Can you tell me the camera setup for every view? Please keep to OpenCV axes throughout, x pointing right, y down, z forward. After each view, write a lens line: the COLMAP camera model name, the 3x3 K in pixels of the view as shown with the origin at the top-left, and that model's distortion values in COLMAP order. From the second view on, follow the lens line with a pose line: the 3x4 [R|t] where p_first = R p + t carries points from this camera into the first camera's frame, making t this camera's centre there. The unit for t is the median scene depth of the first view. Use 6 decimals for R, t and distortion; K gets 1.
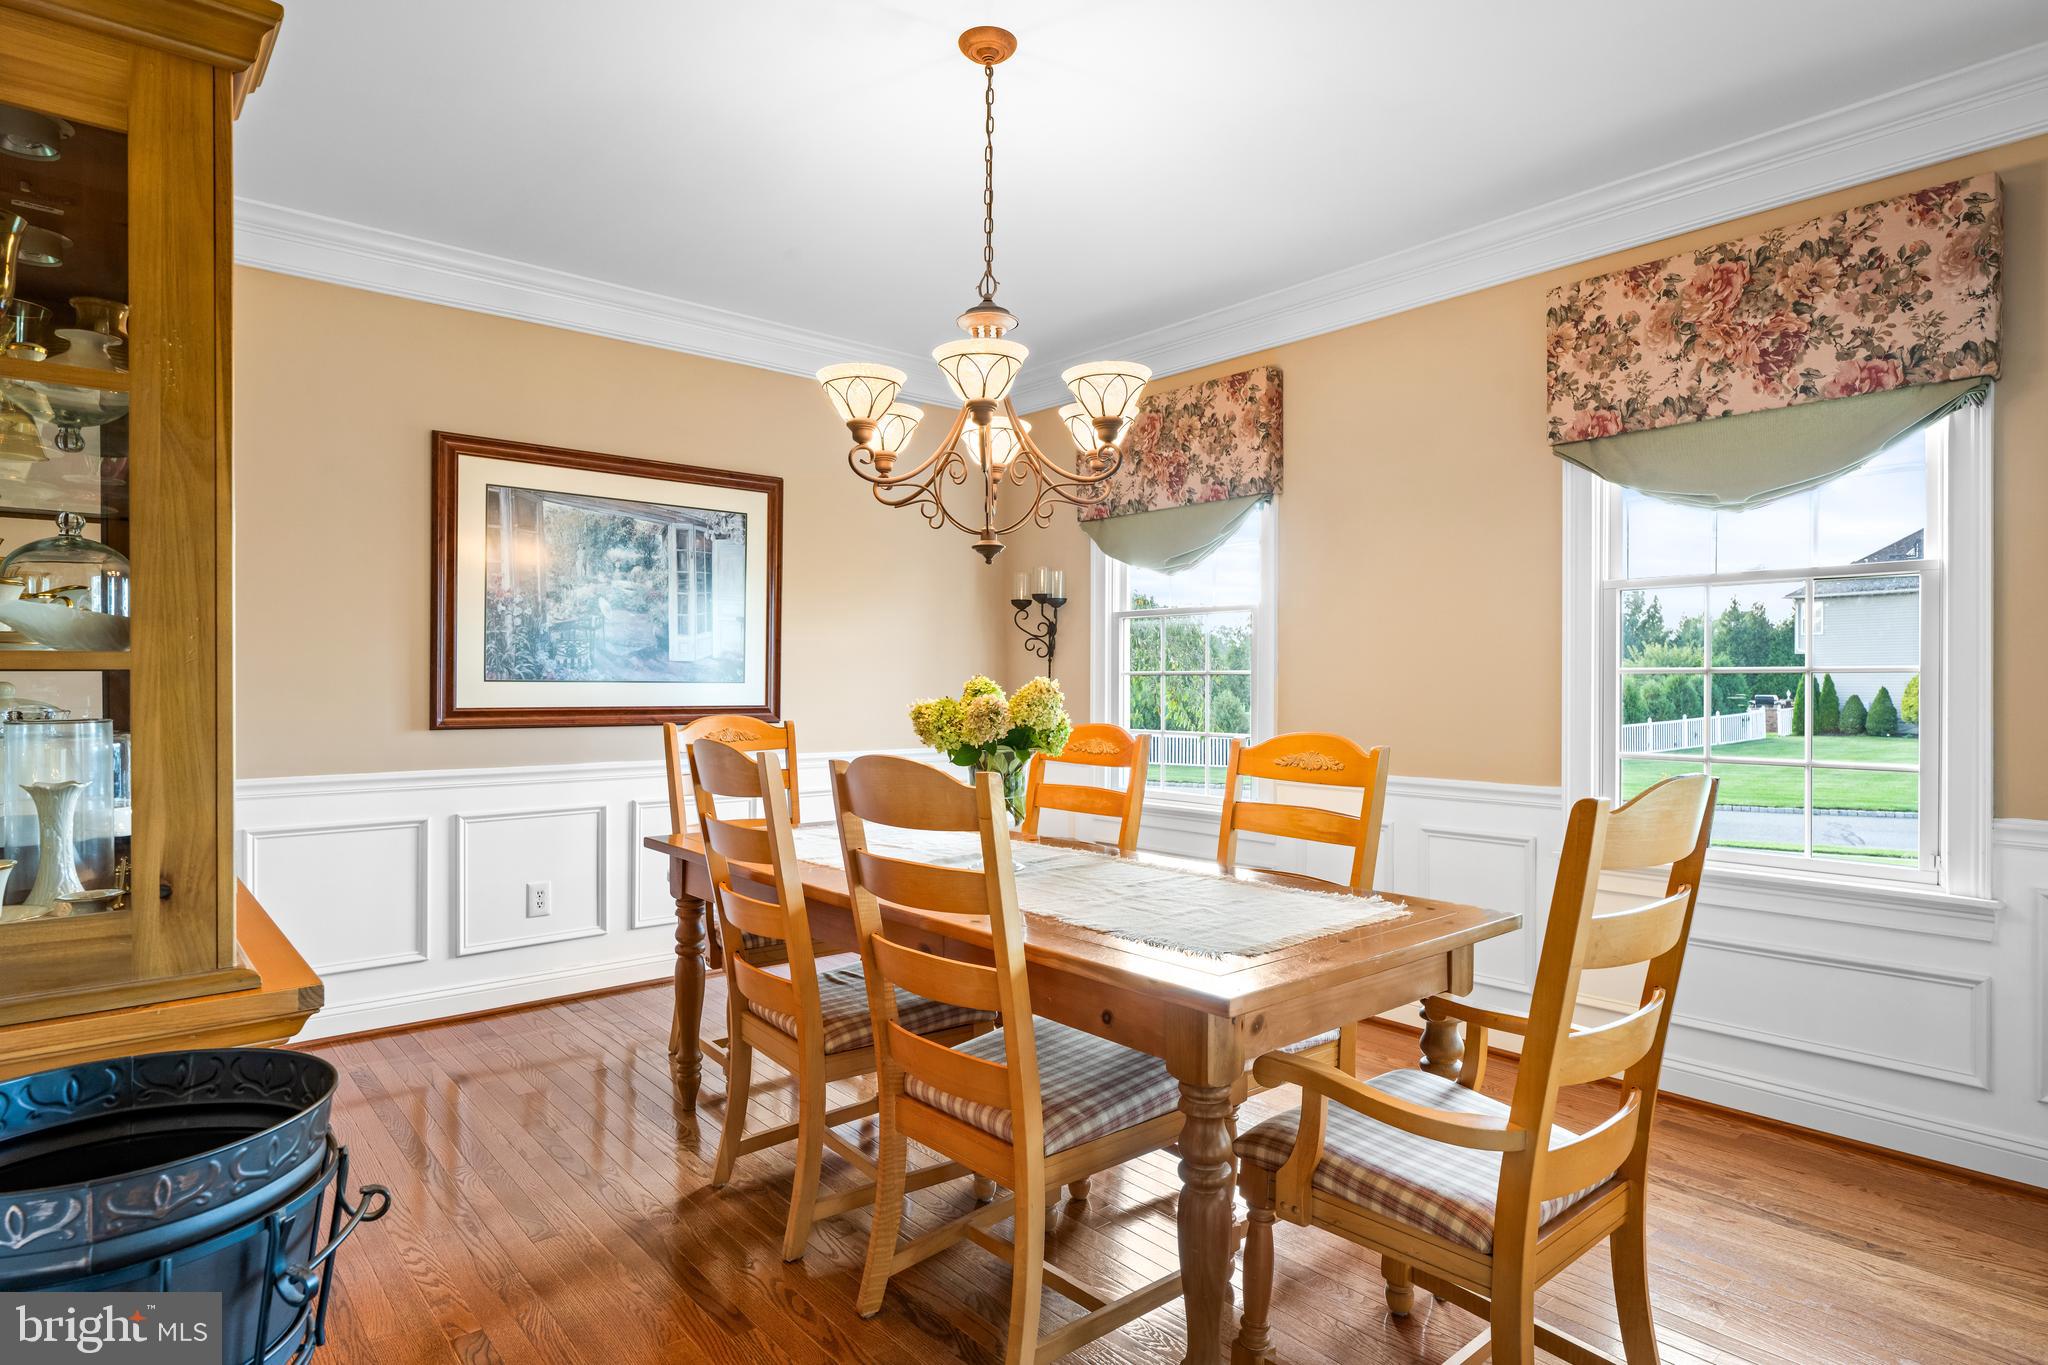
lens RADIAL K [[1115.2, 0, 1024.0], [0, 1115.2, 682.5], [0, 0, 1]] dist [-0.003850, -0.000474]
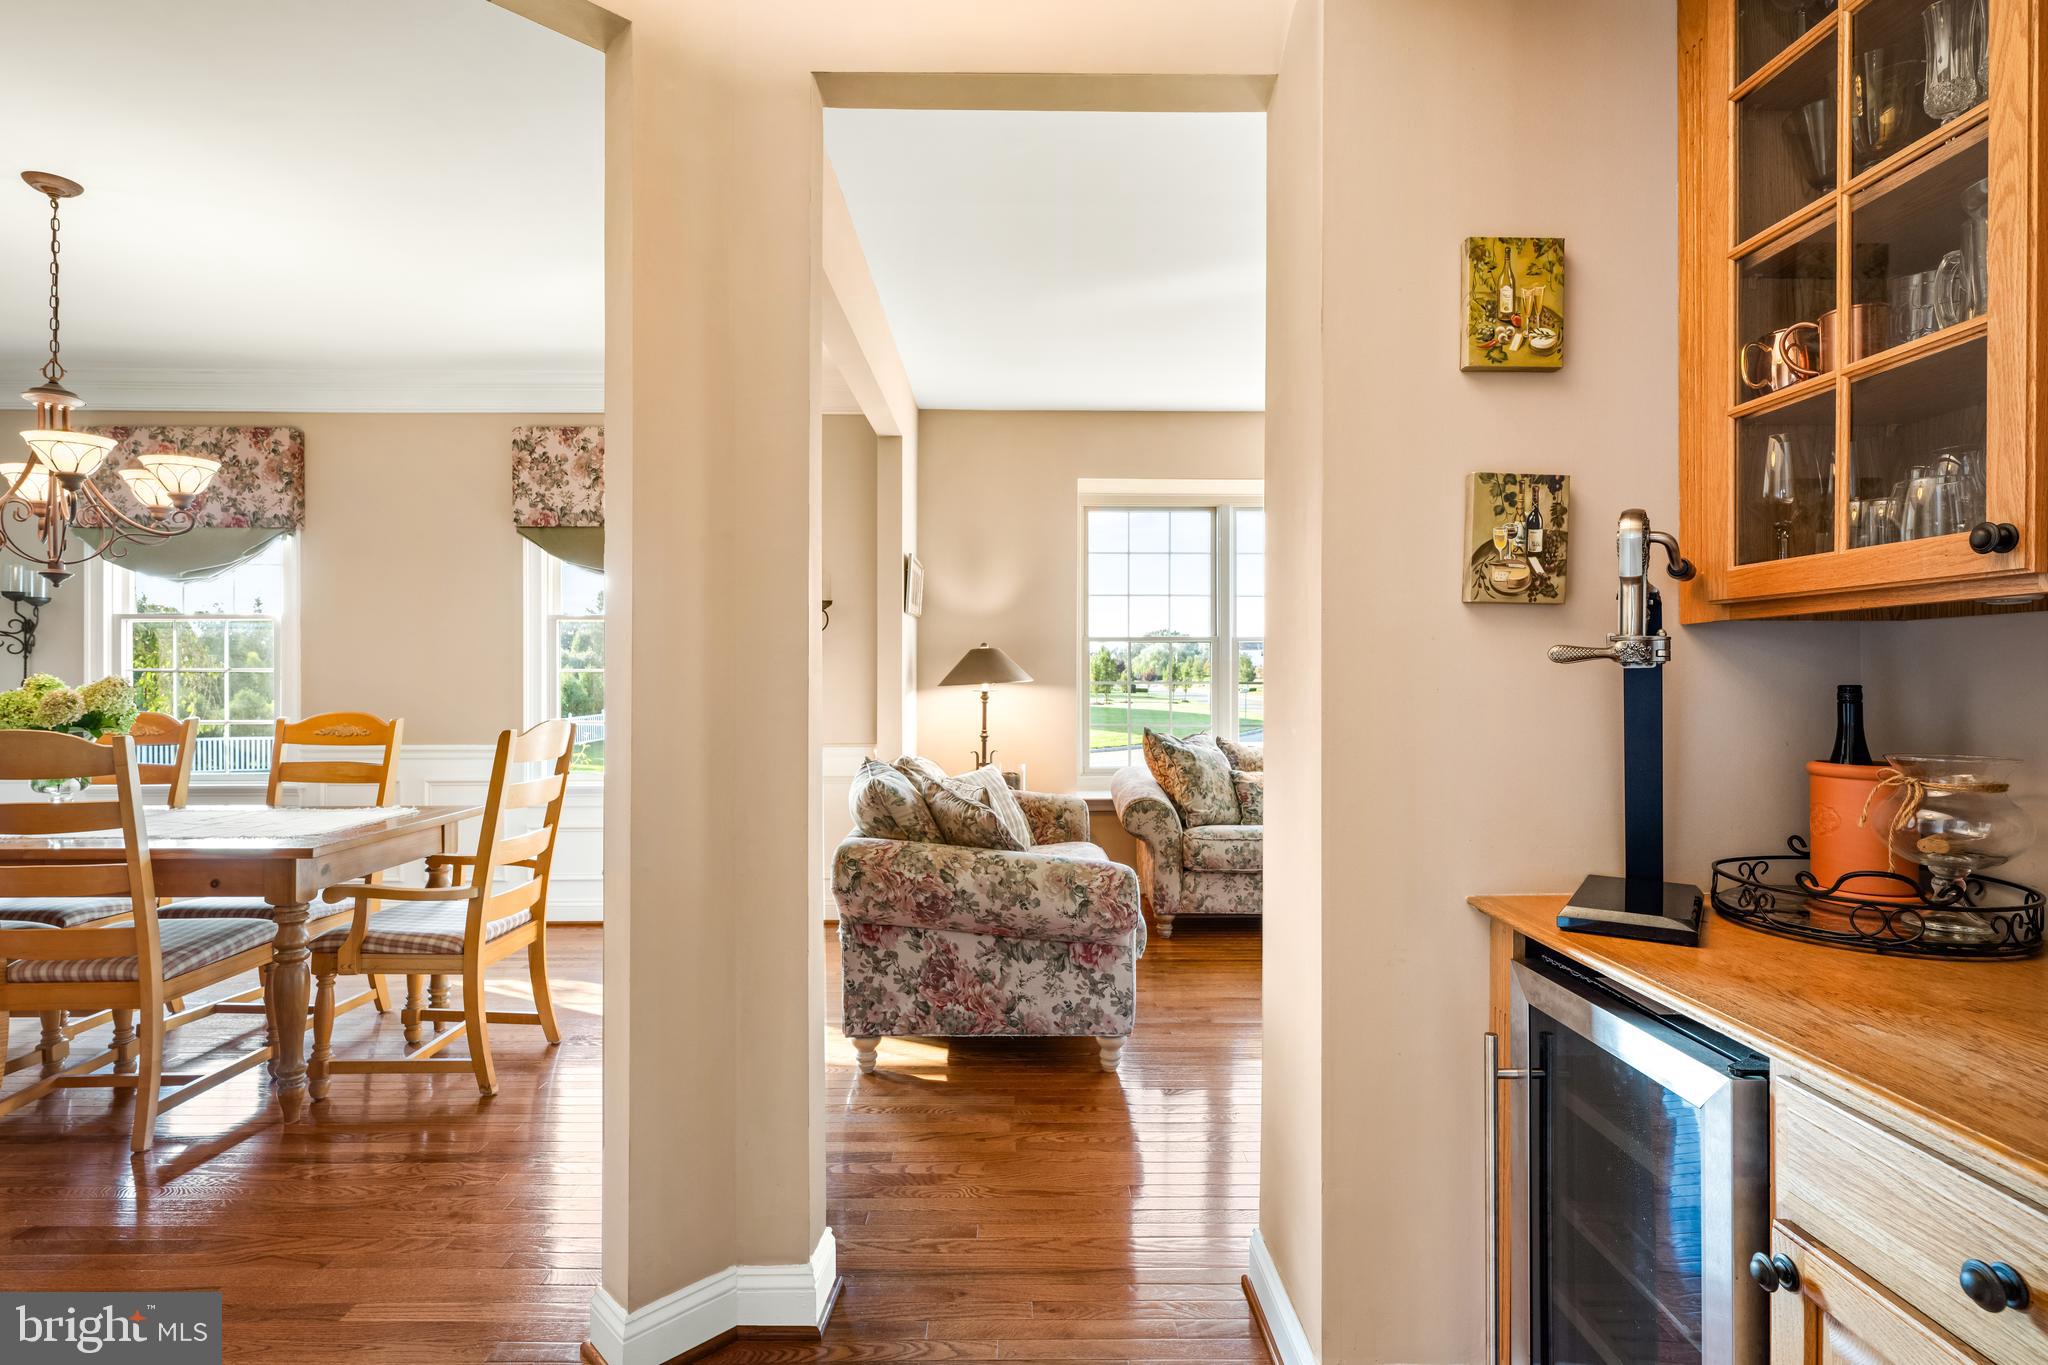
lens RADIAL K [[1010.1, 0, 1024.0], [0, 1010.1, 682.5], [0, 0, 1]] dist [0.002534, 0.000156]
pose [[0.639977, -0.005850, 0.768372, -0.187043], [0.001777, 0.999980, 0.006134, -0.000921], [-0.768392, -0.002560, 0.639974, -0.528773]]
